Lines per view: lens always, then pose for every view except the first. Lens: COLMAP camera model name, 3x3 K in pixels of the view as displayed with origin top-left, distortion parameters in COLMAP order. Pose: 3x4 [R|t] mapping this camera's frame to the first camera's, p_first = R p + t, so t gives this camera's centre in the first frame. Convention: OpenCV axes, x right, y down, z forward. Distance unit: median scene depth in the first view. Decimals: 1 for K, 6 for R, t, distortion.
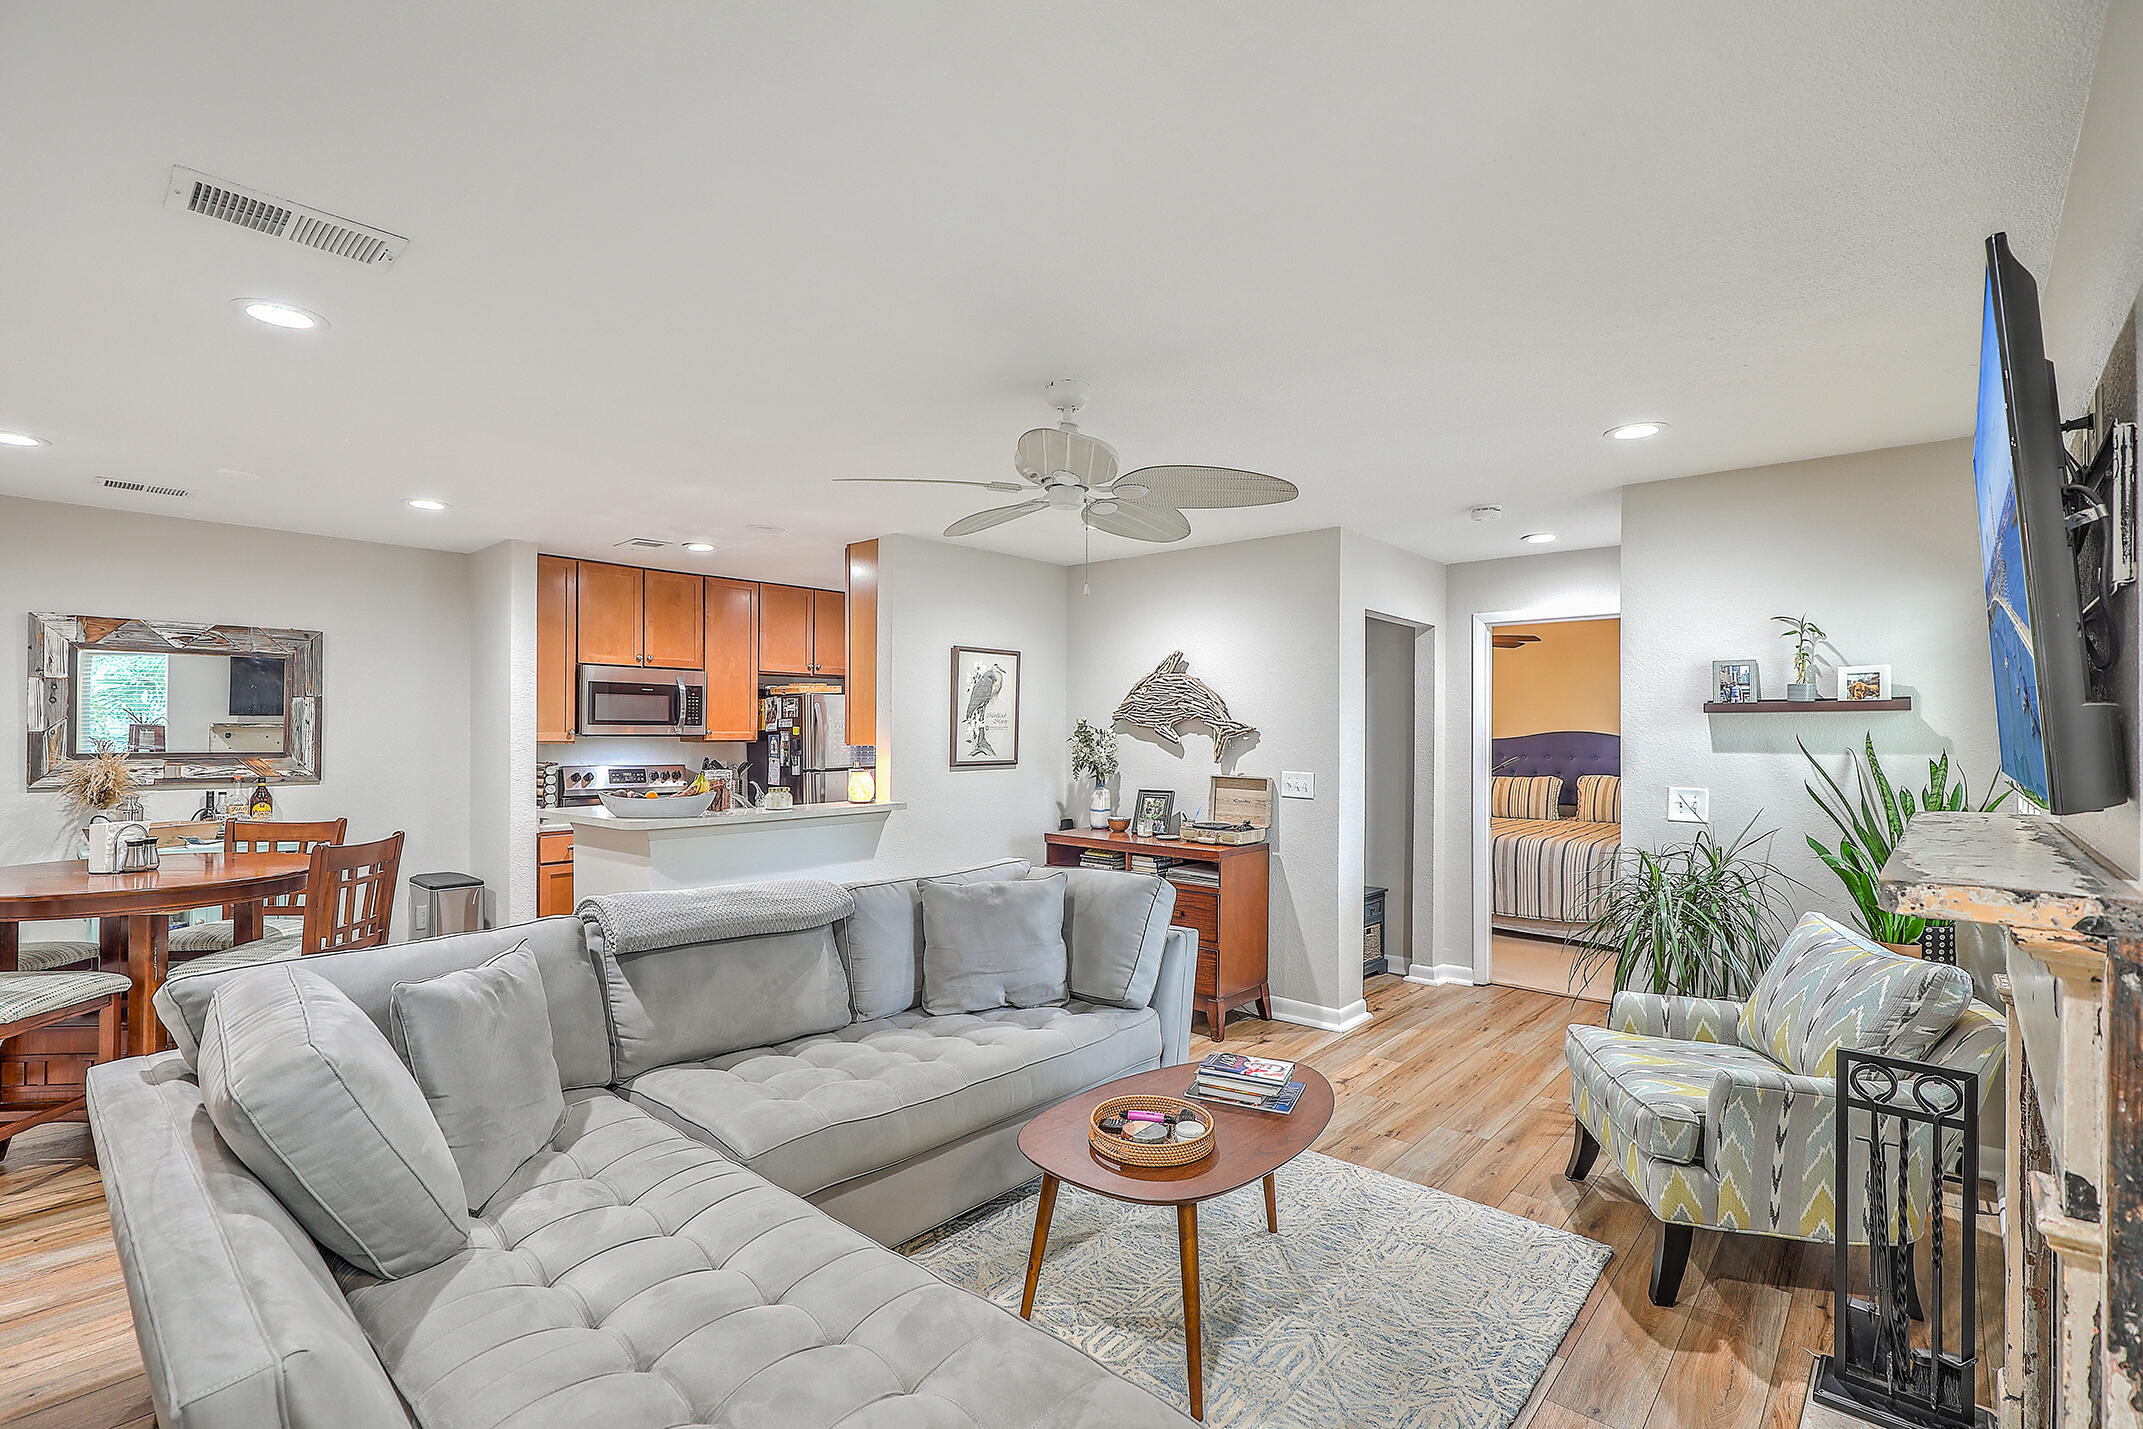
lens RADIAL K [[969.2, 0, 1078.1], [0, 969.2, 731.7], [0, 0, 1]] dist [0.002835, -0.000520]
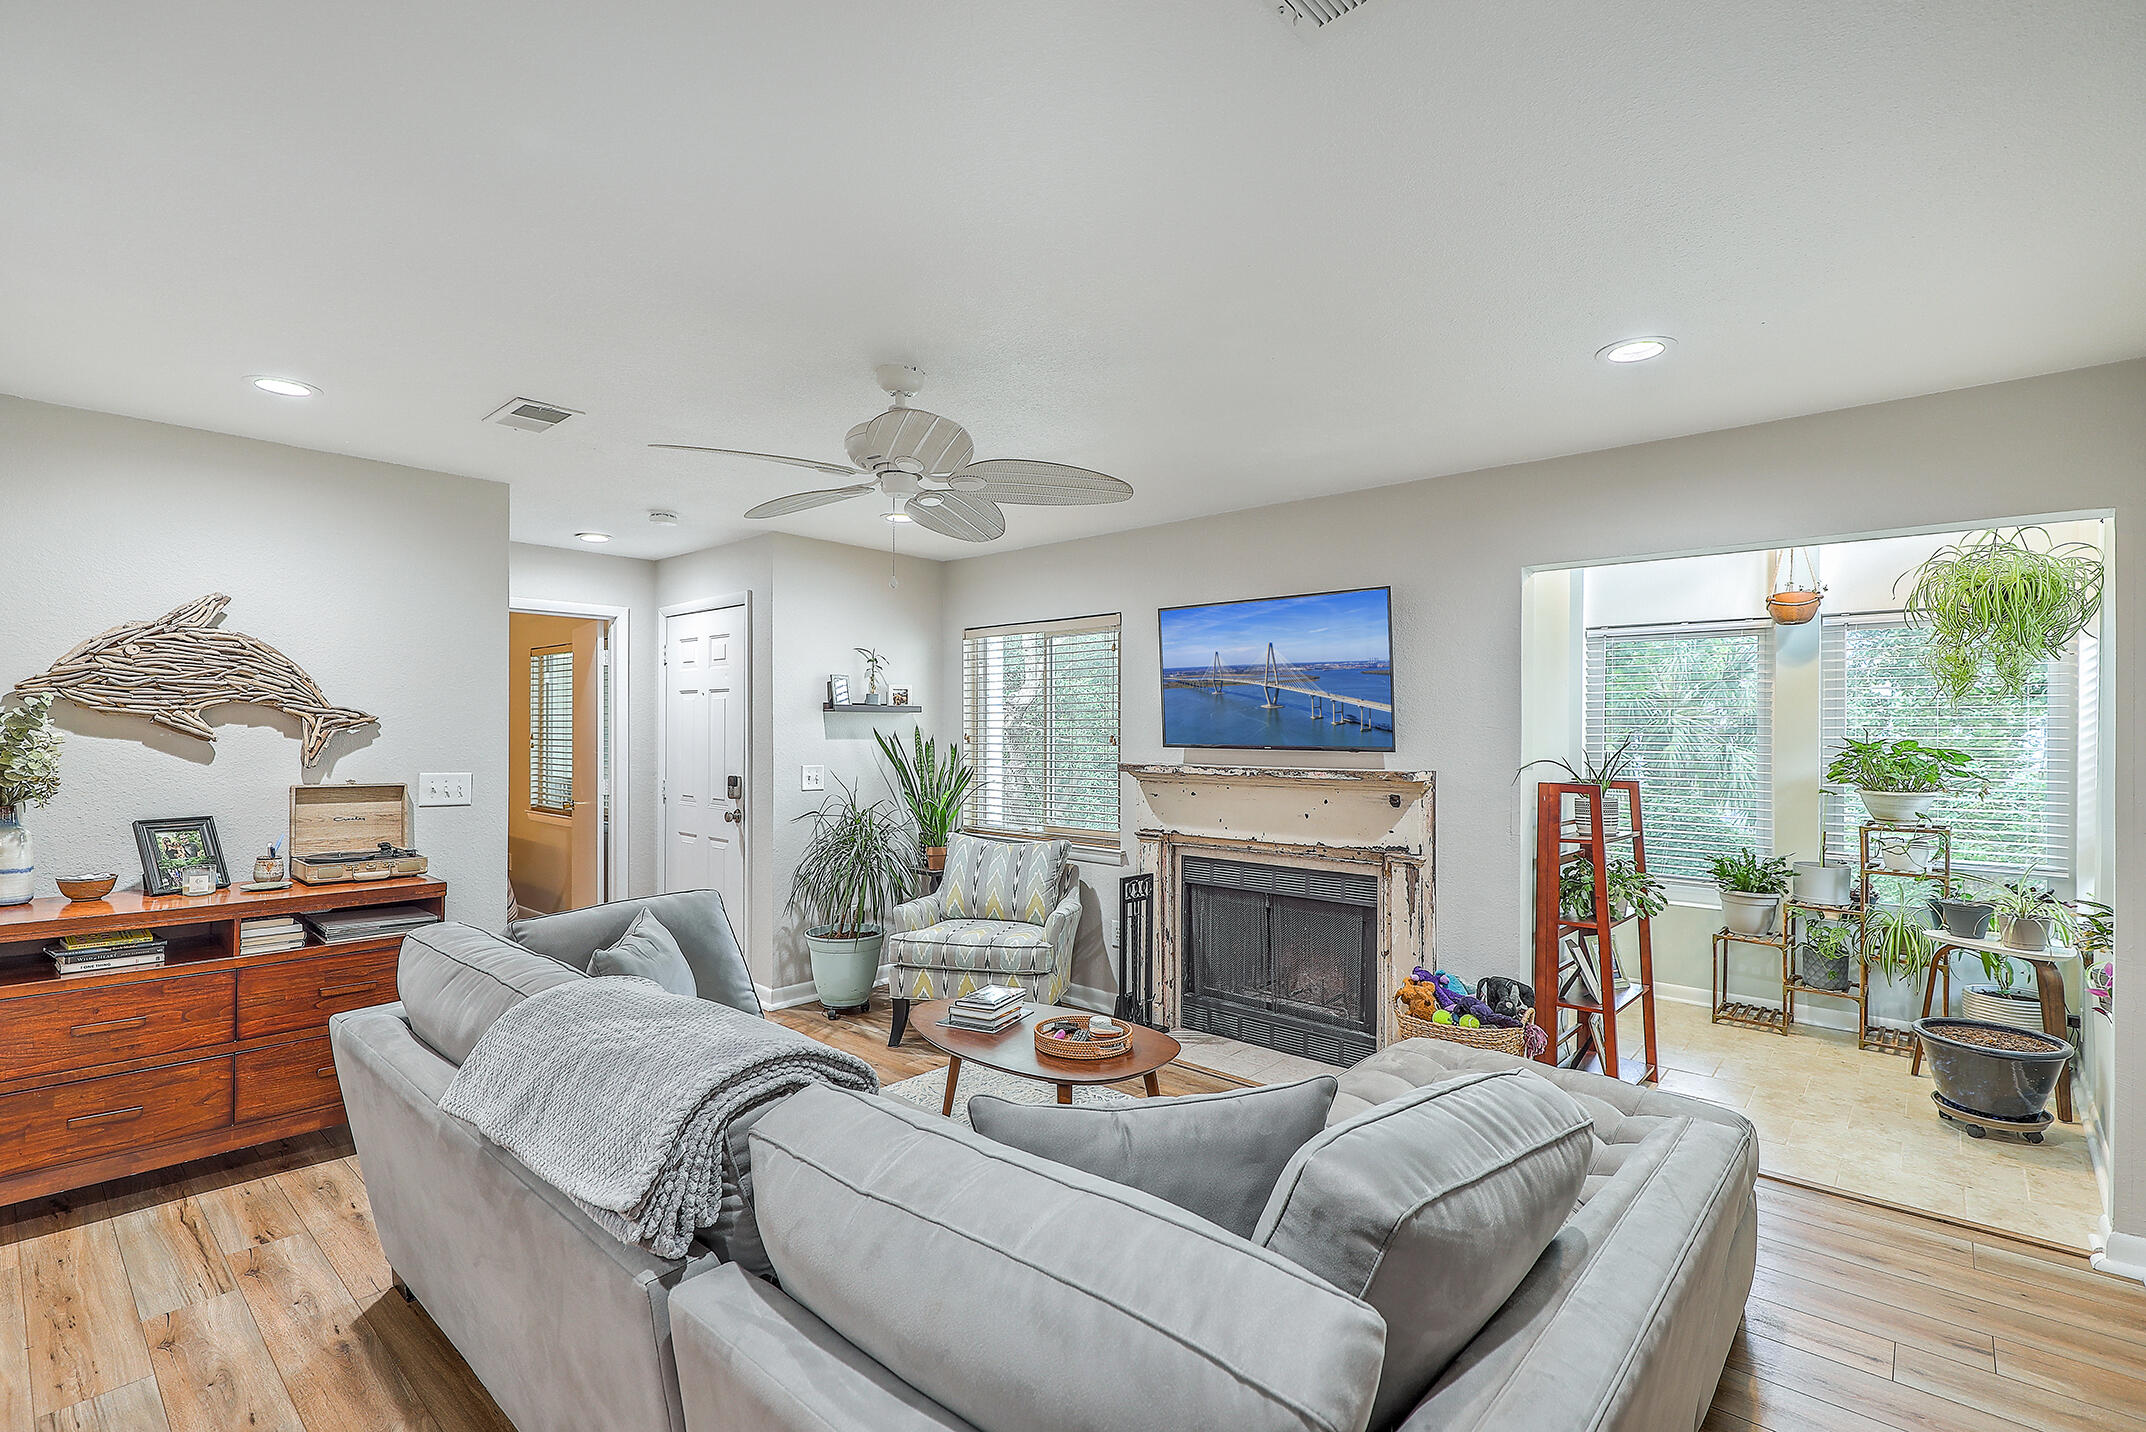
lens RADIAL K [[970.5, 0, 1078.4], [0, 970.5, 729.1], [0, 0, 1]] dist [0.002835, -0.000520]
pose [[0.005587, -0.004397, 0.999975, -0.539076], [-0.006130, 0.999971, 0.004431, -0.001600], [-0.999966, -0.006154, 0.005560, 0.447213]]
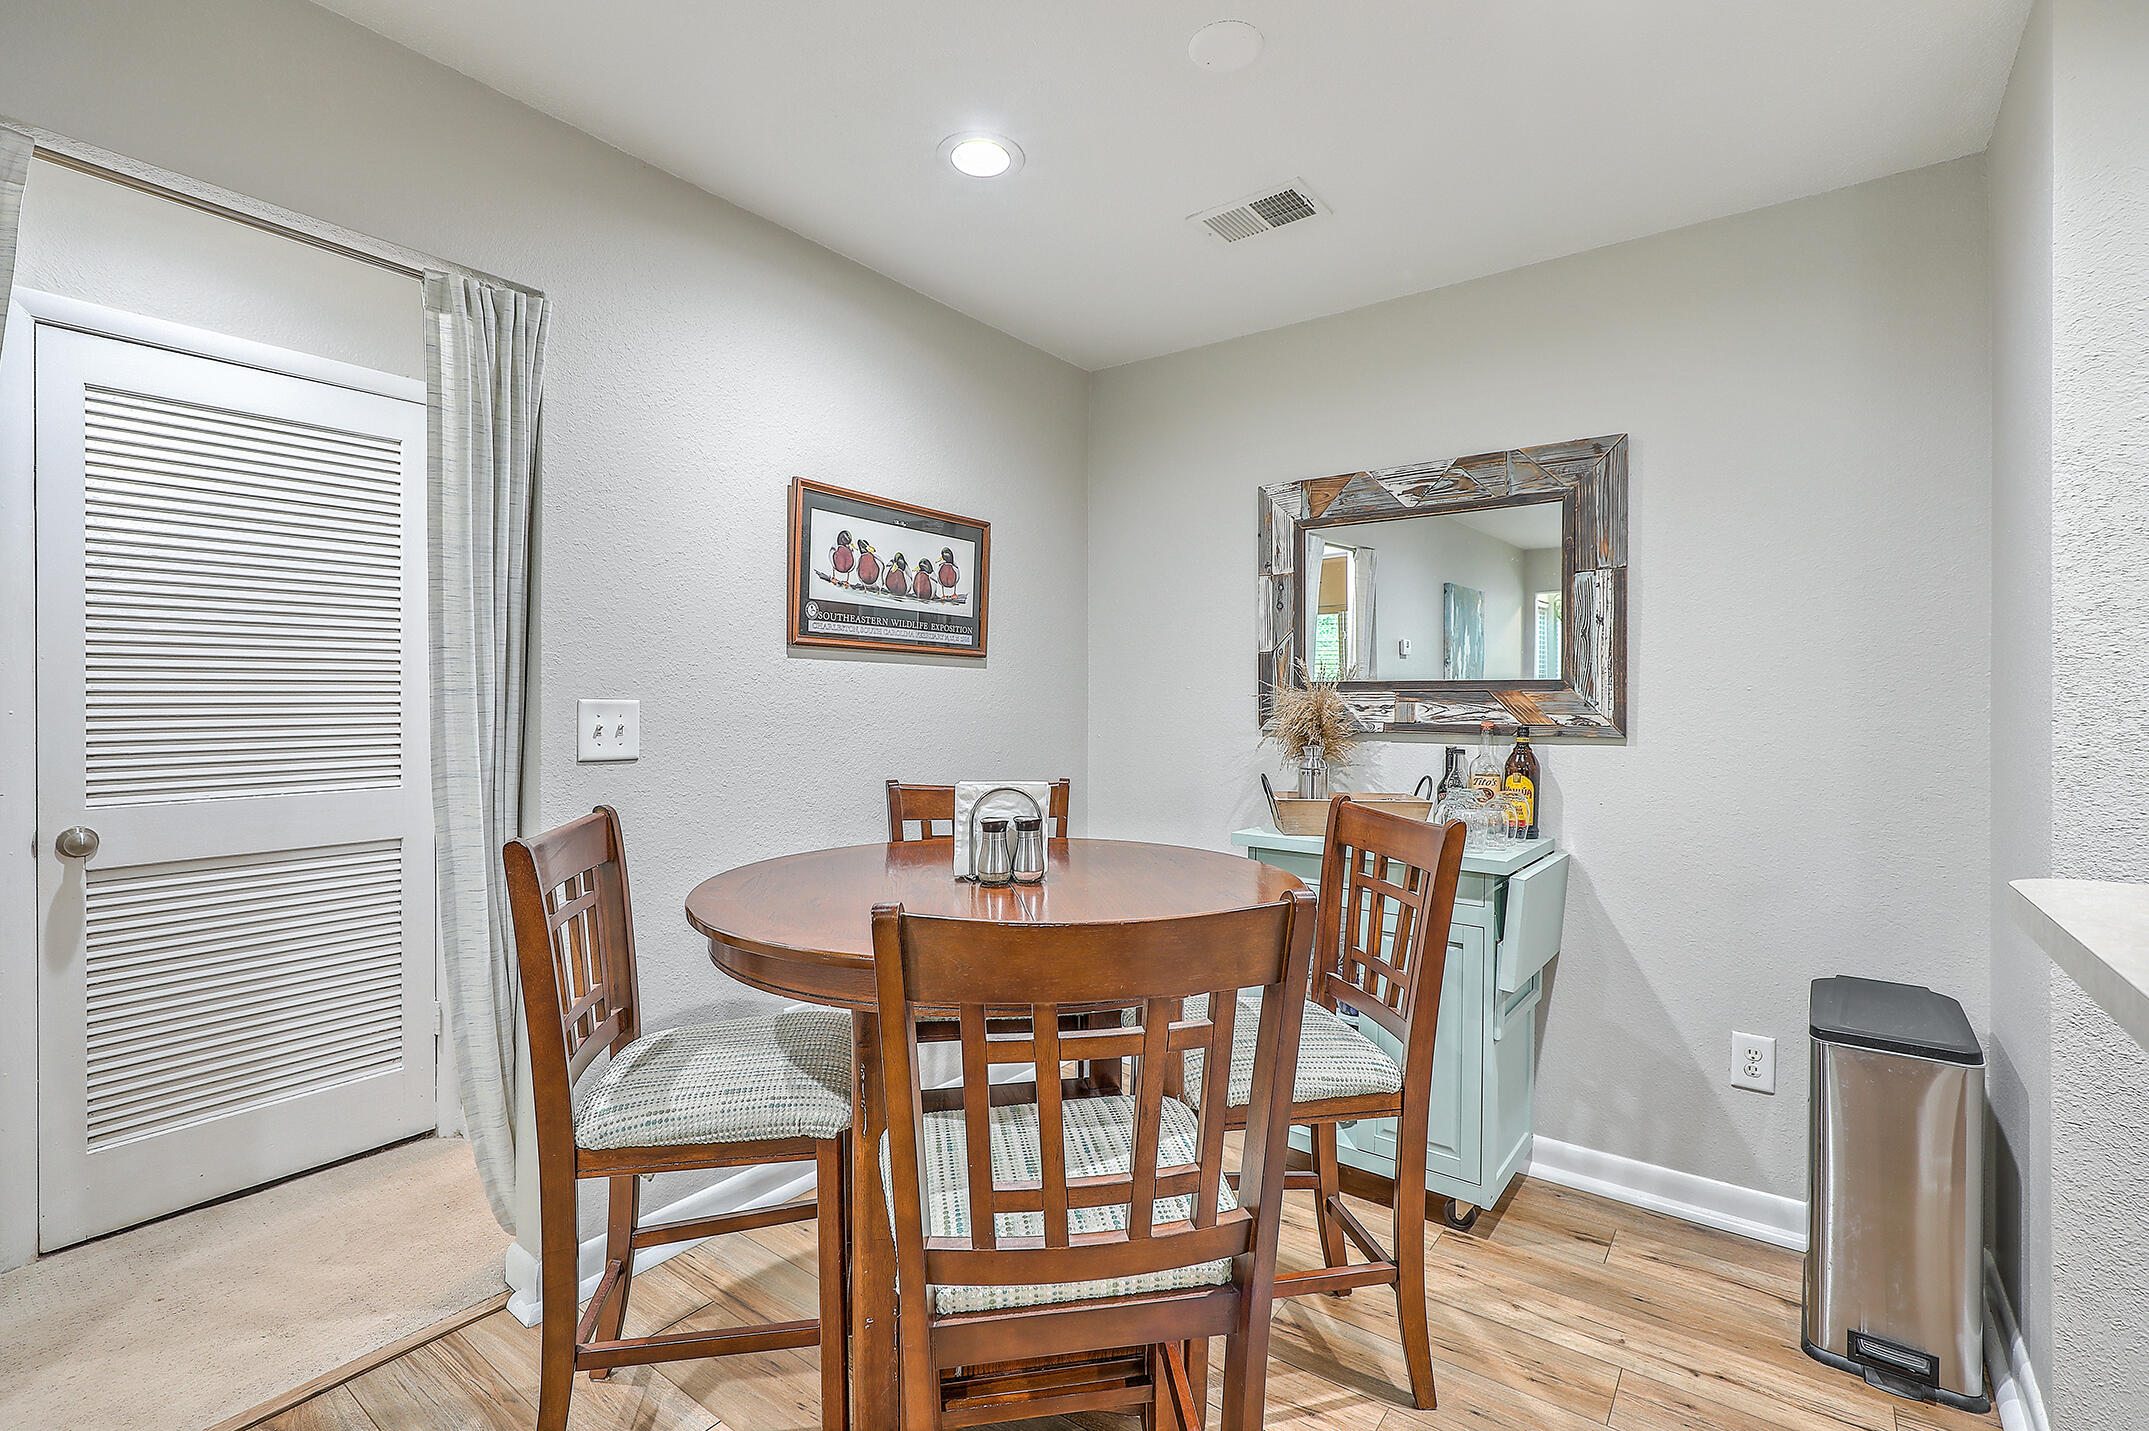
lens RADIAL K [[971.9, 0, 1093.1], [0, 971.9, 710.7], [0, 0, 1]] dist [0.002835, -0.000520]
pose [[0.093984, -0.001064, -0.995573, -0.306170], [-0.001549, 0.999998, -0.001215, 0.036648], [0.995572, 0.001656, 0.093982, 0.666051]]
